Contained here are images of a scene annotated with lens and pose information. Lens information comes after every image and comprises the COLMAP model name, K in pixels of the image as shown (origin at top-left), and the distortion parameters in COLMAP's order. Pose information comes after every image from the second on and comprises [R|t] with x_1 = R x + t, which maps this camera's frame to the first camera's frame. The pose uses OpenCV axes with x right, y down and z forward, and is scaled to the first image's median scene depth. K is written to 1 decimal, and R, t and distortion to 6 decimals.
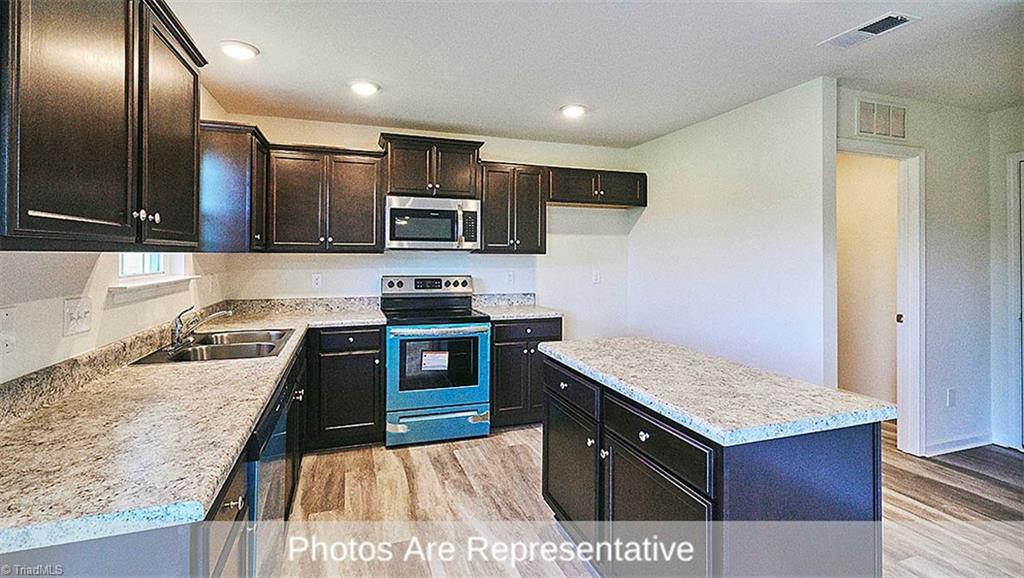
lens RADIAL K [[464.6, 0, 508.8], [0, 464.6, 249.3], [0, 0, 1]] dist [-0.001498, -0.000141]
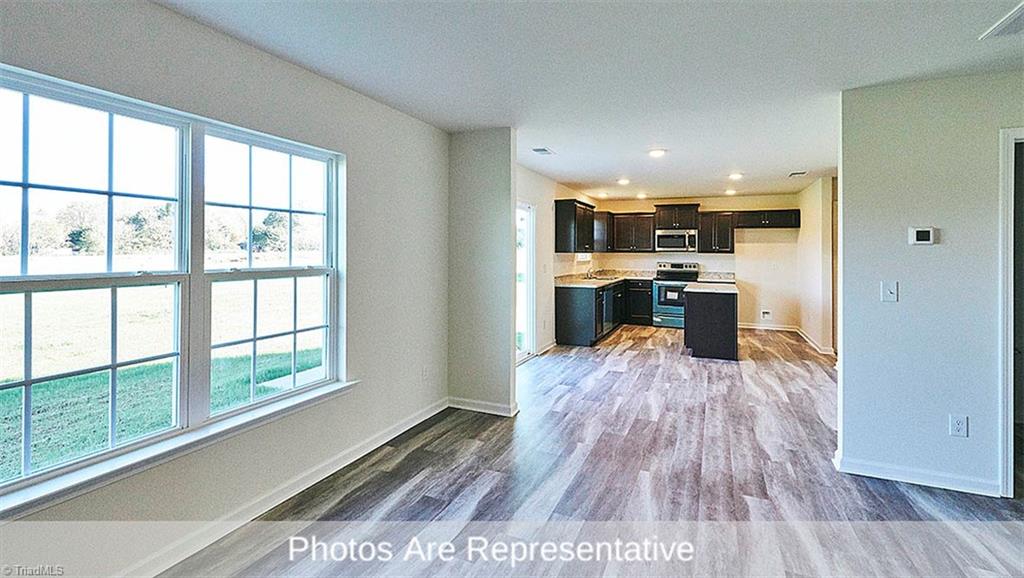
lens RADIAL K [[464.6, 0, 508.8], [0, 464.6, 249.3], [0, 0, 1]] dist [-0.001498, -0.000141]
pose [[0.731664, -0.003766, -0.681655, 0.836035], [0.005963, 0.999982, 0.000876, -0.017050], [0.681639, -0.004706, 0.731673, -1.332513]]
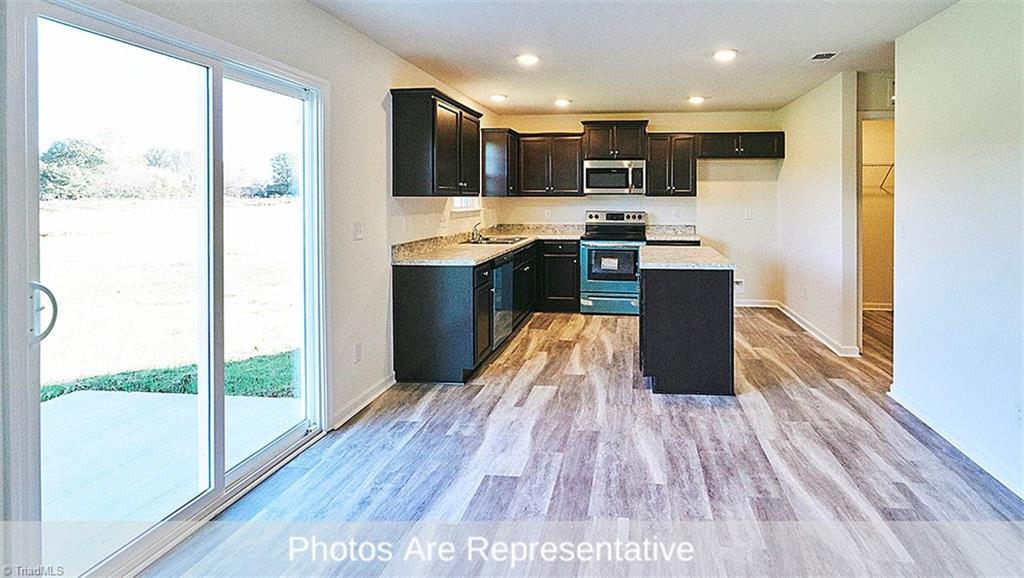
lens RADIAL K [[522.0, 0, 583.4], [0, 522.0, 199.3], [0, 0, 1]] dist [0.000052, 0.000046]
pose [[0.906706, -0.004083, -0.421744, 0.473415], [0.010106, 0.999876, 0.012047, -0.003624], [0.421643, -0.015186, 0.906635, -0.606750]]
